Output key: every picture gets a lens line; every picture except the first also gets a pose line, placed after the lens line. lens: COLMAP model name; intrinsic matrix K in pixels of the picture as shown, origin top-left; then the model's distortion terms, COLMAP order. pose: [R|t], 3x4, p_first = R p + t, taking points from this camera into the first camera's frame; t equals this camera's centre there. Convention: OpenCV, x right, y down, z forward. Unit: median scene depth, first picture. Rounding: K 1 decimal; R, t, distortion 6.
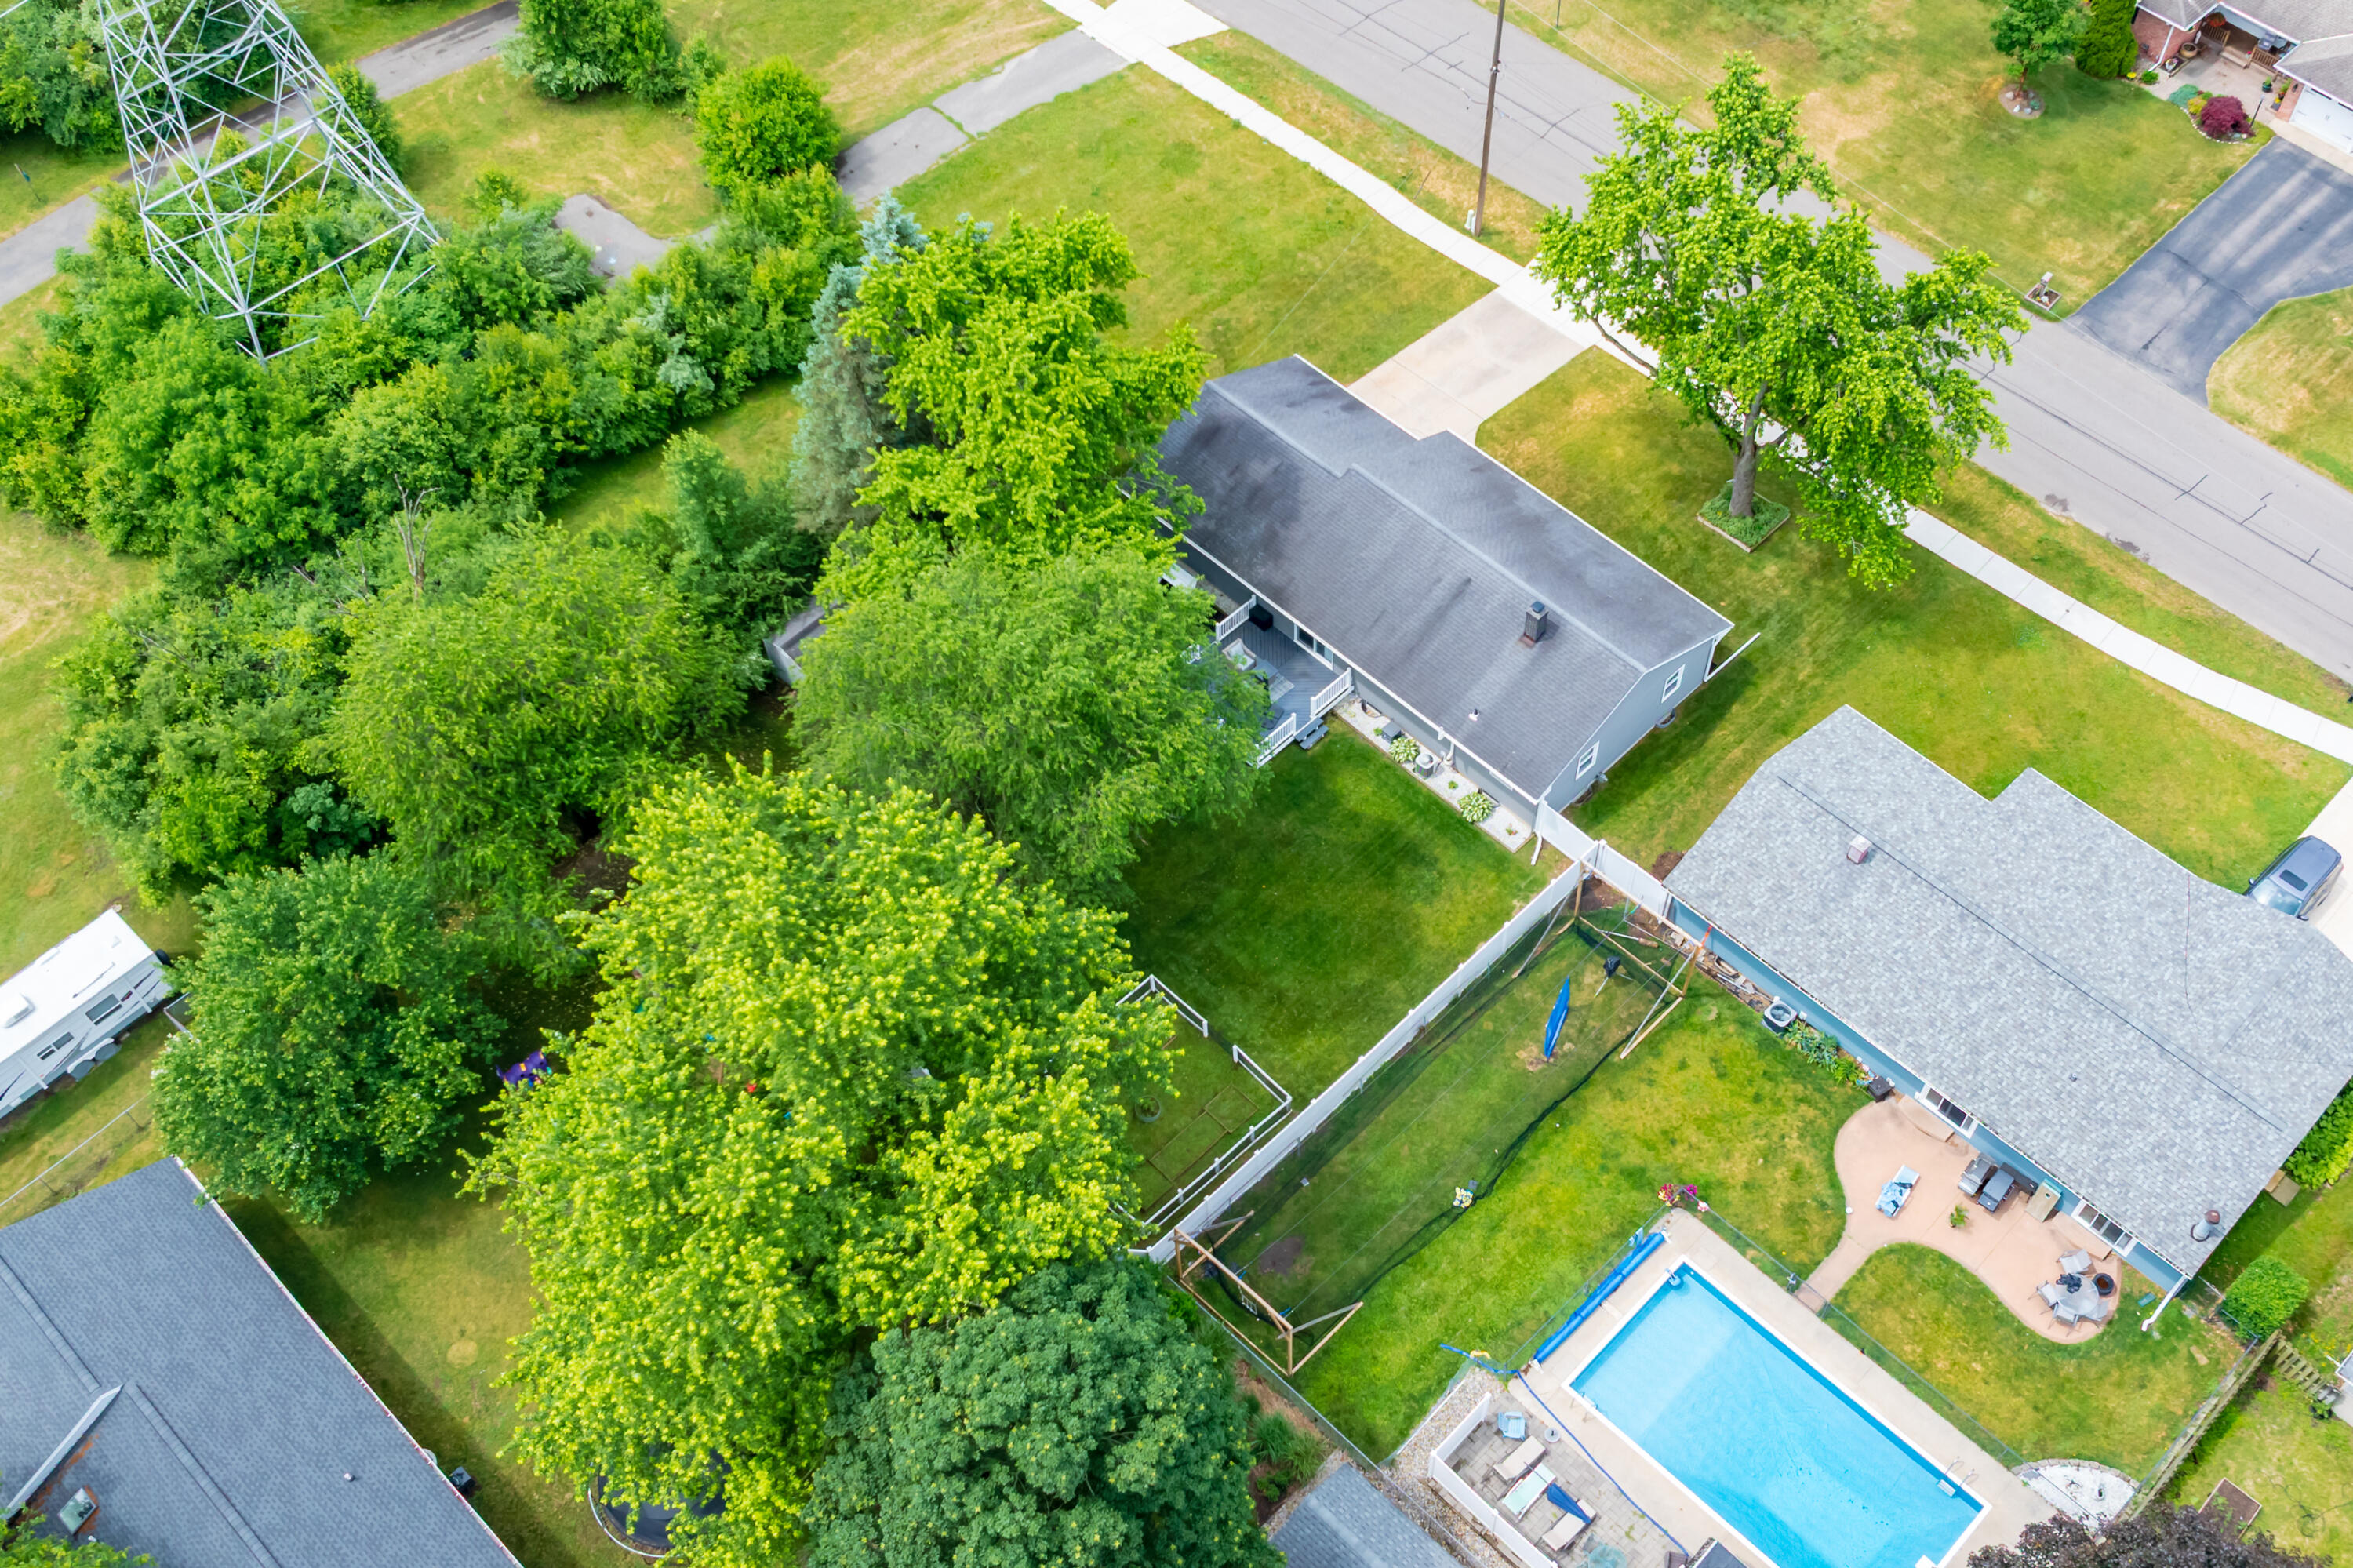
lens RADIAL K [[2309.0, 0, 1278.6], [0, 2309.0, 839.8], [0, 0, 1]] dist [-0.014342, -0.020412]
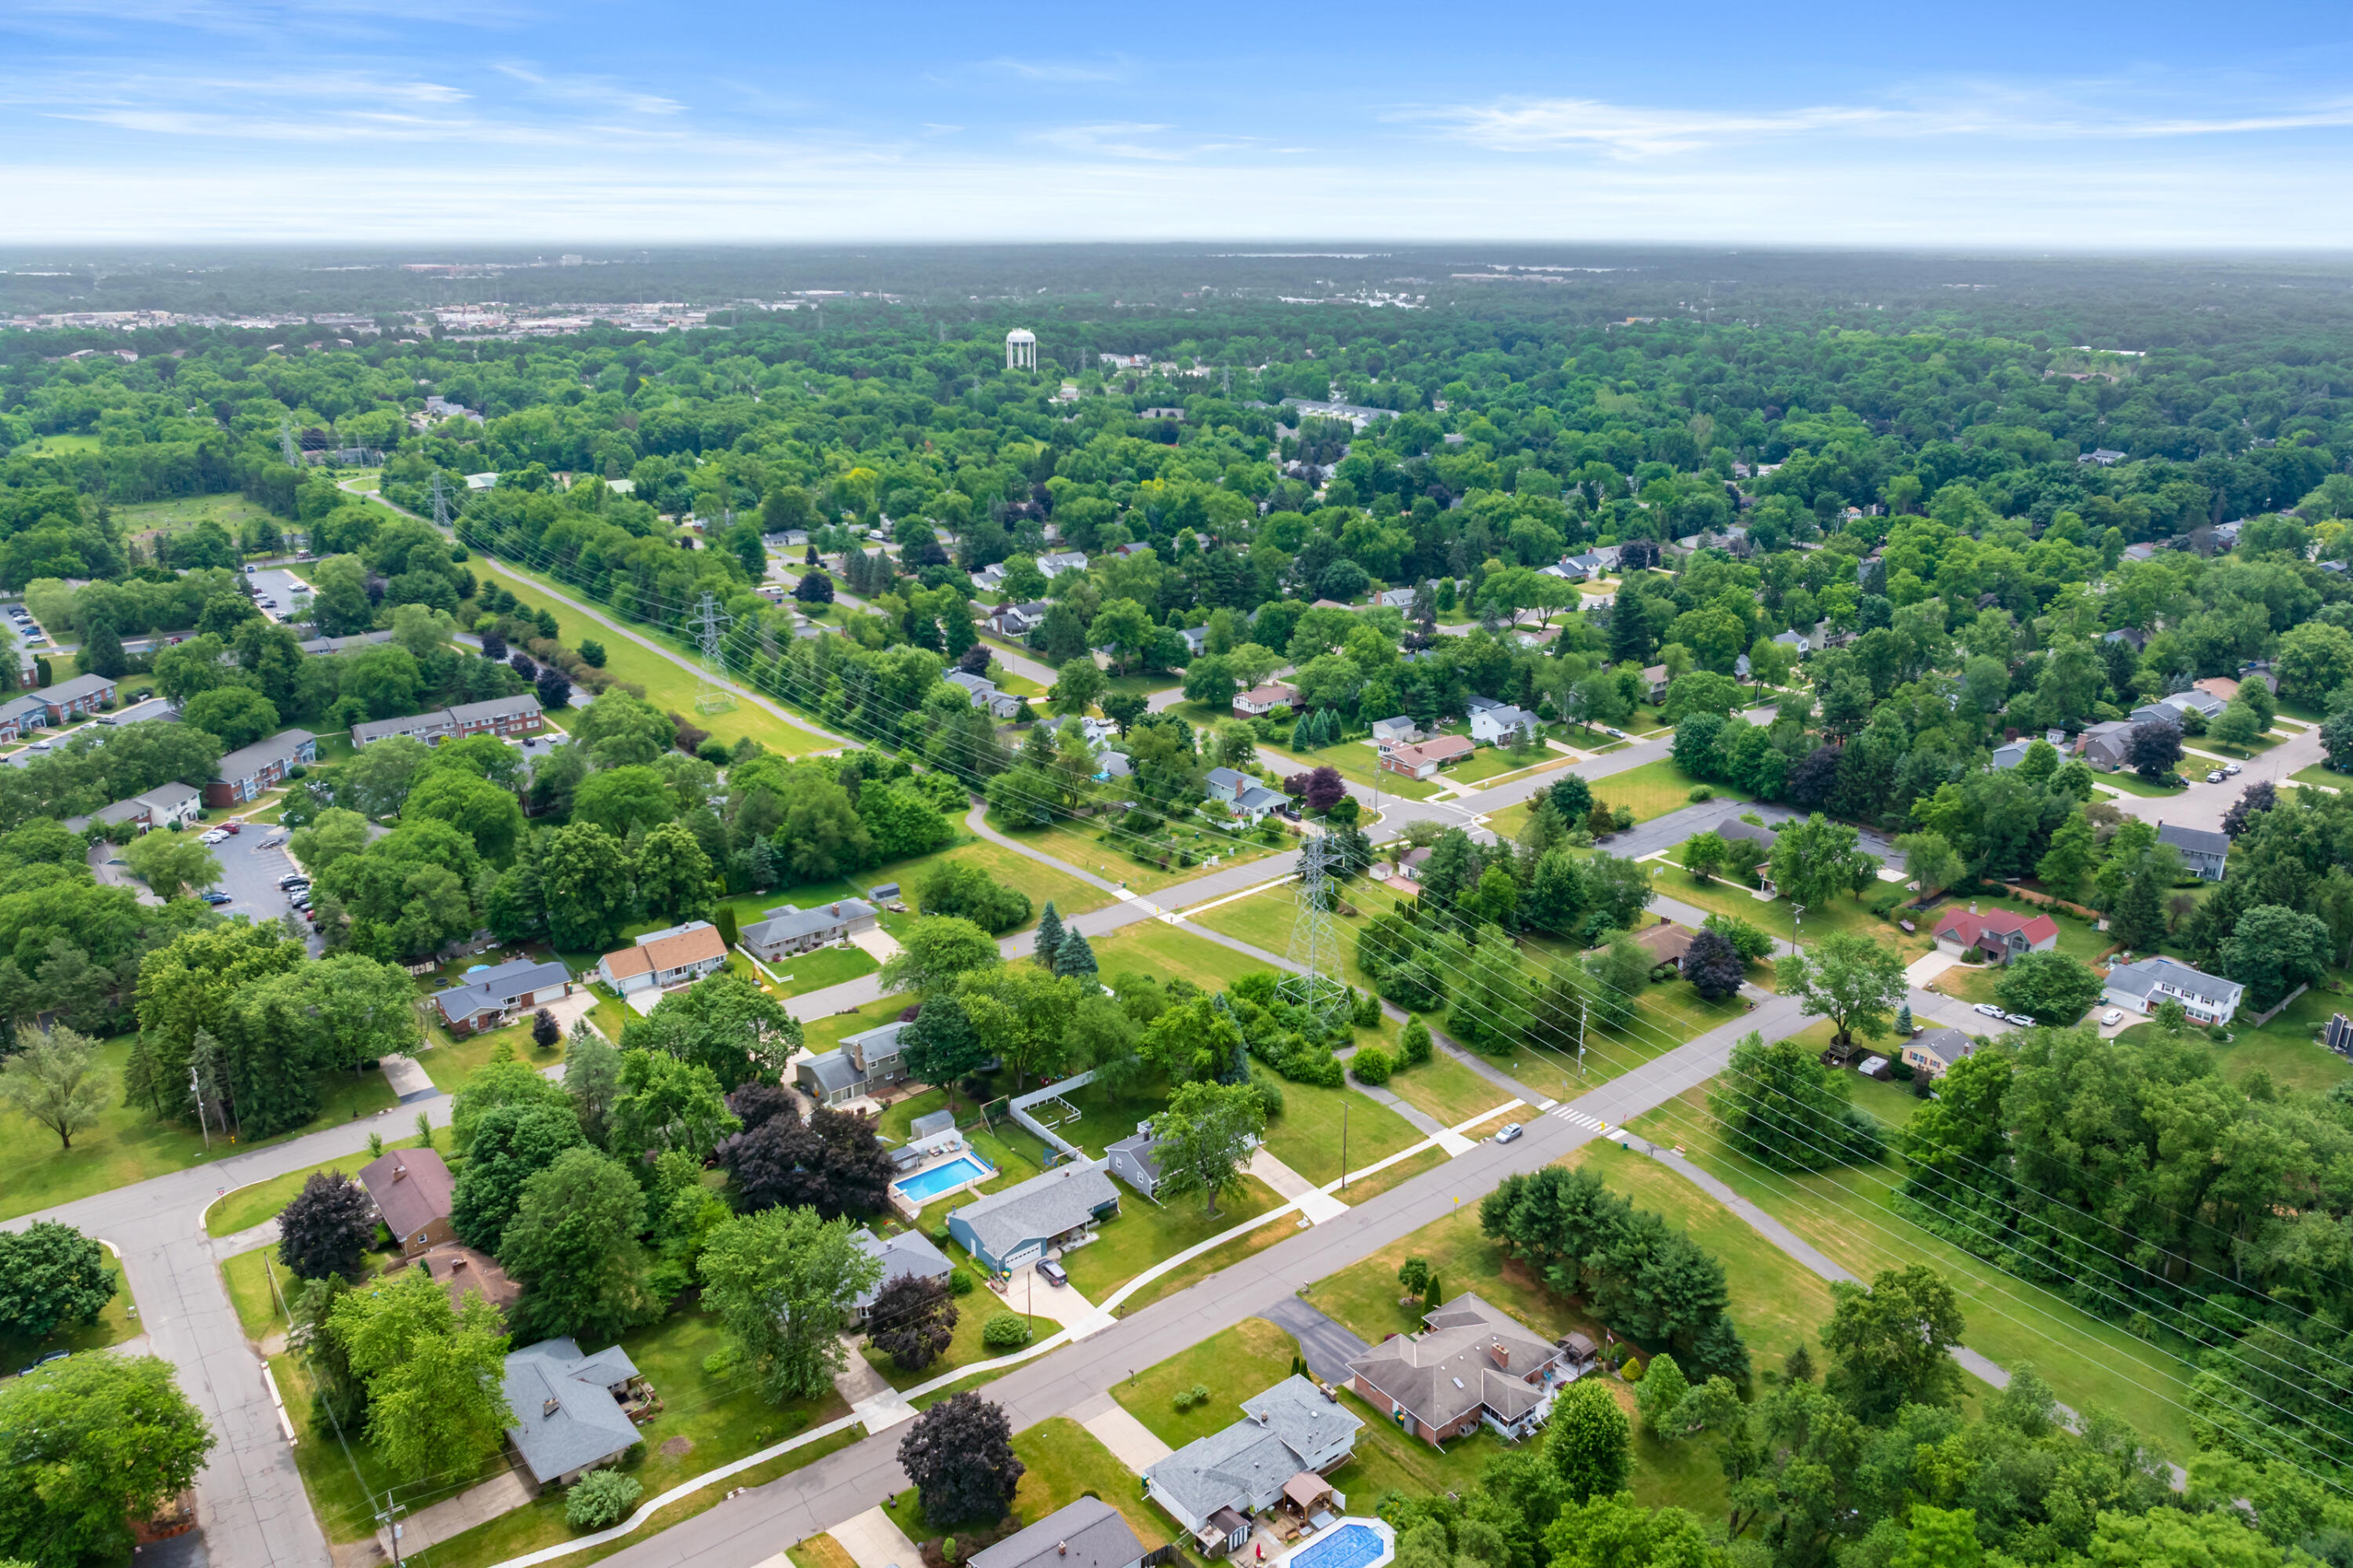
lens RADIAL K [[1657.4, 0, 1194.4], [0, 1657.4, 787.0], [0, 0, 1]] dist [-0.026149, 0.004652]
pose [[-0.107770, 0.317161, -0.942228, 2.410472], [-0.827774, 0.496275, 0.261729, -1.120247], [0.550615, 0.808158, 0.209054, -0.023148]]
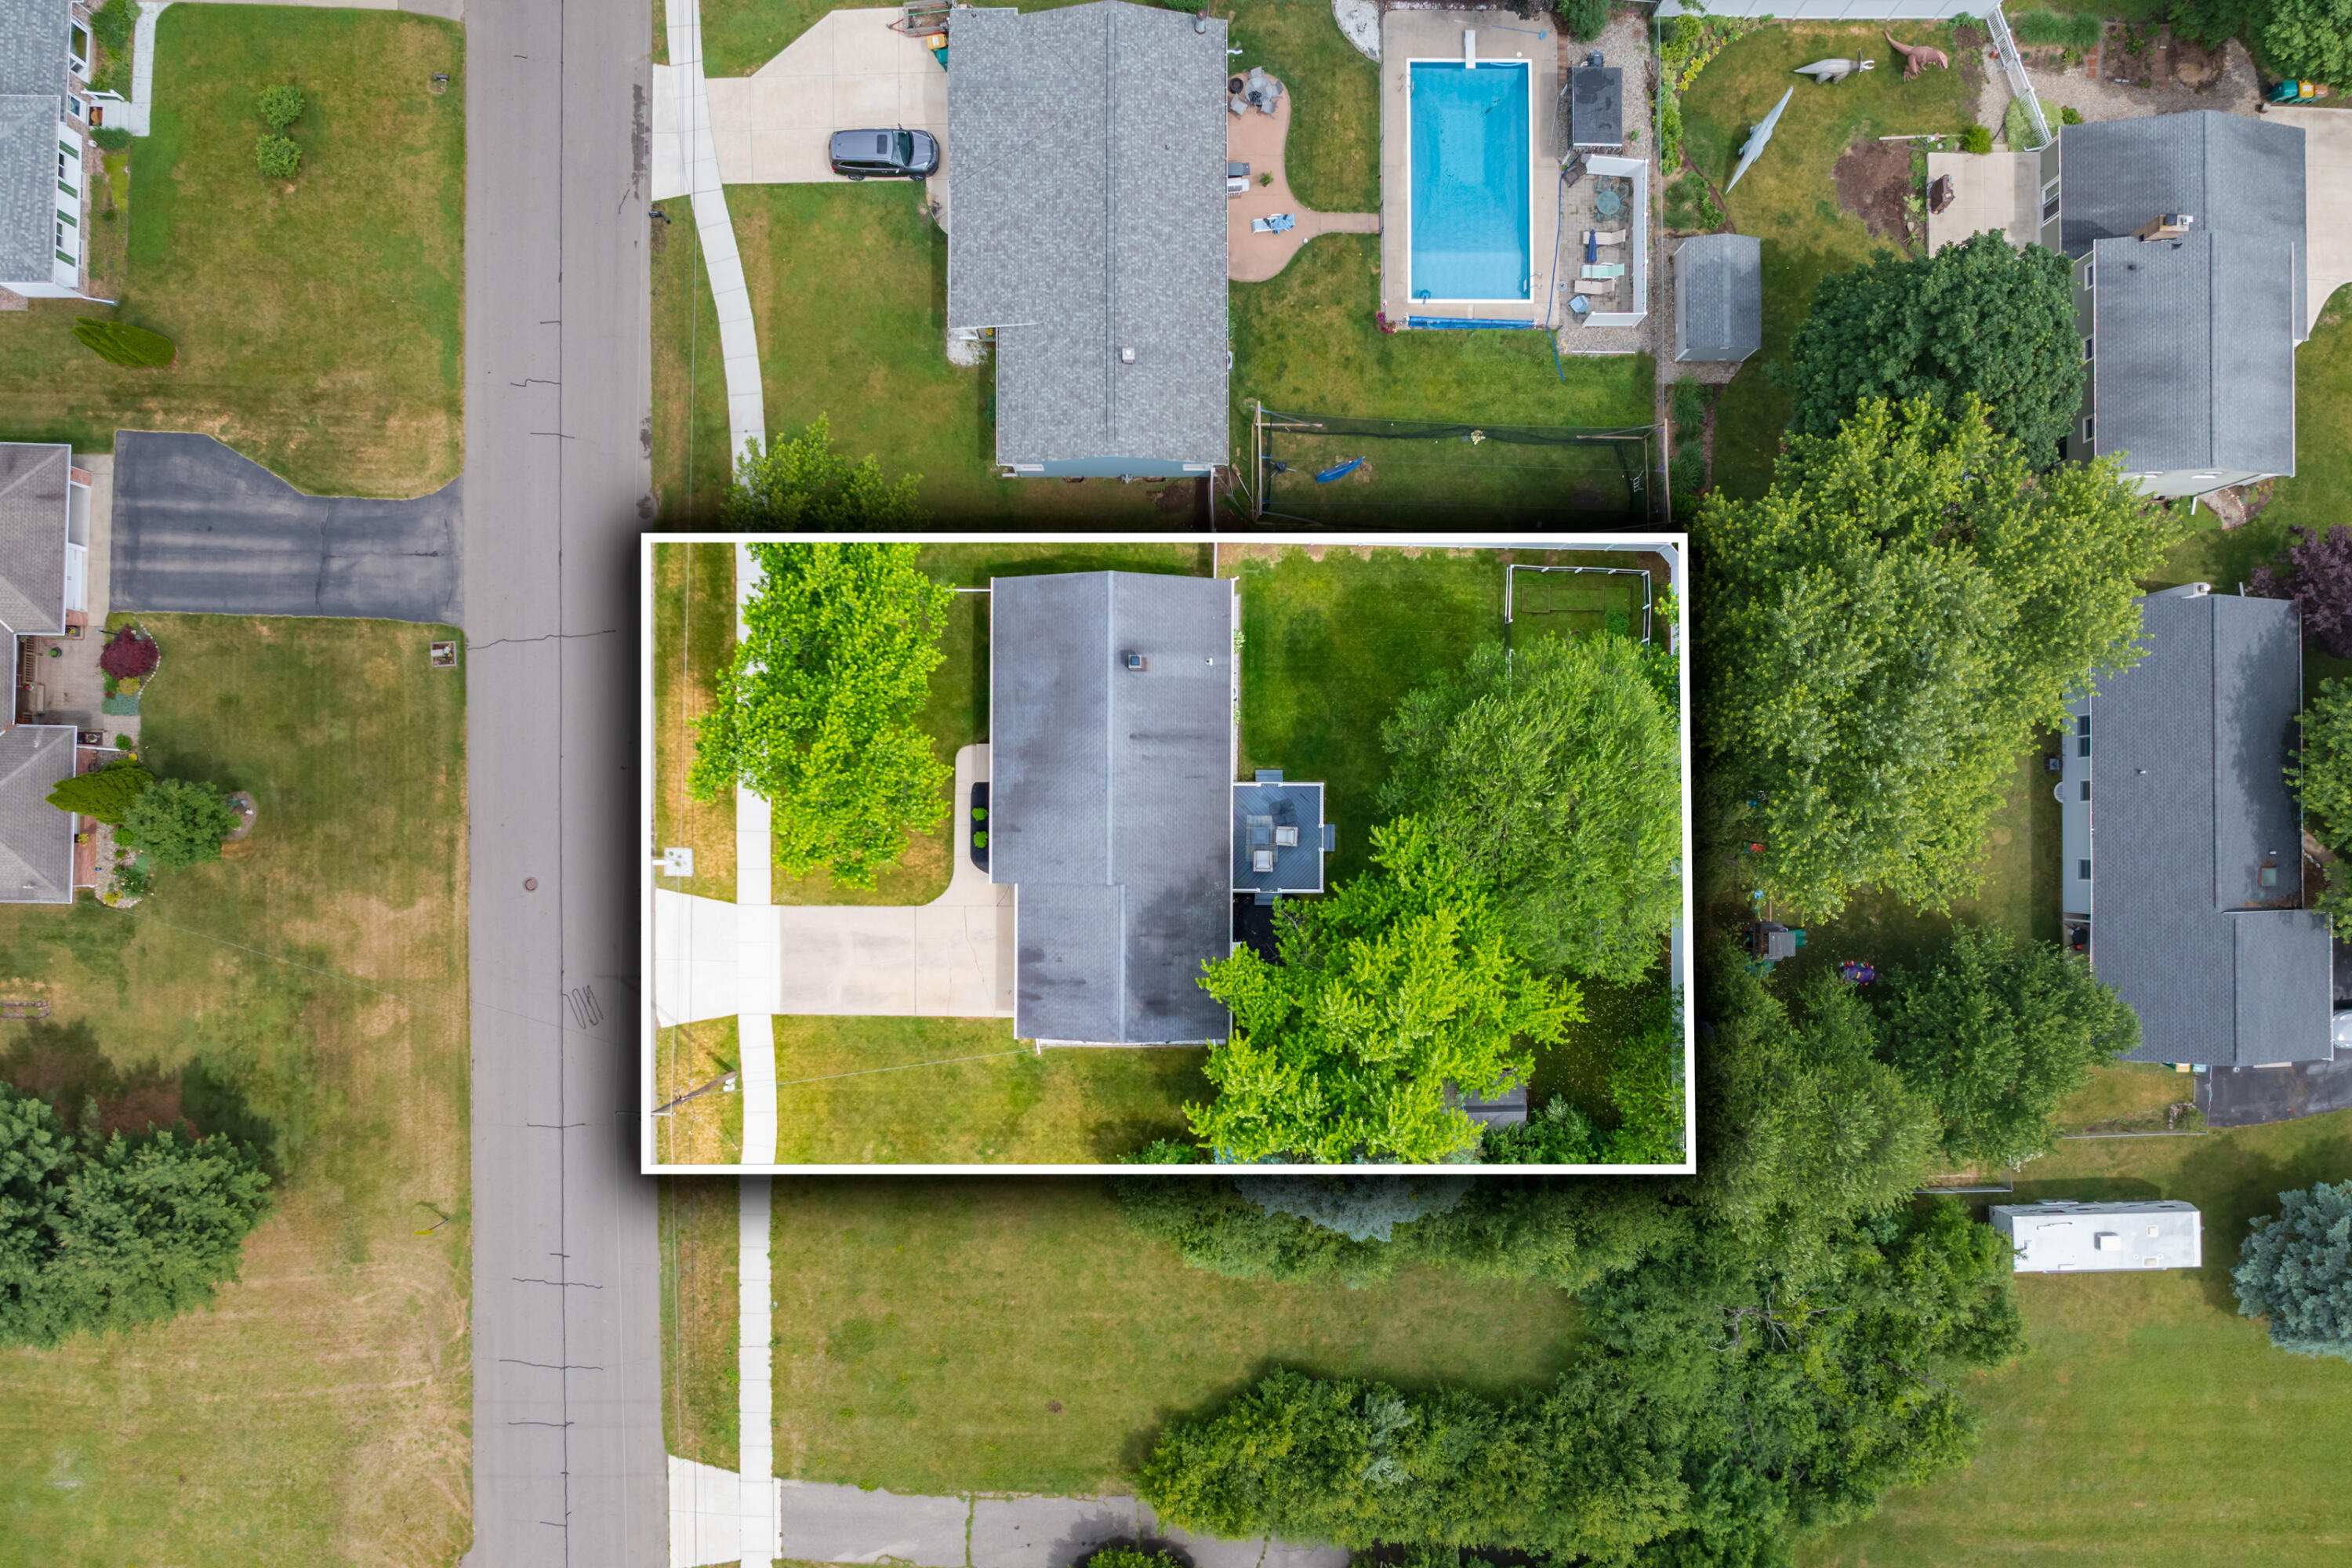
lens RADIAL K [[1656.6, 0, 1193.9], [0, 1656.6, 787.0], [0, 0, 1]] dist [-0.026149, 0.004652]
pose [[-0.694649, -0.719335, -0.004577, 0.042367], [0.589667, -0.573052, 0.569126, -0.589800], [-0.412015, 0.392643, 0.822238, 0.251626]]
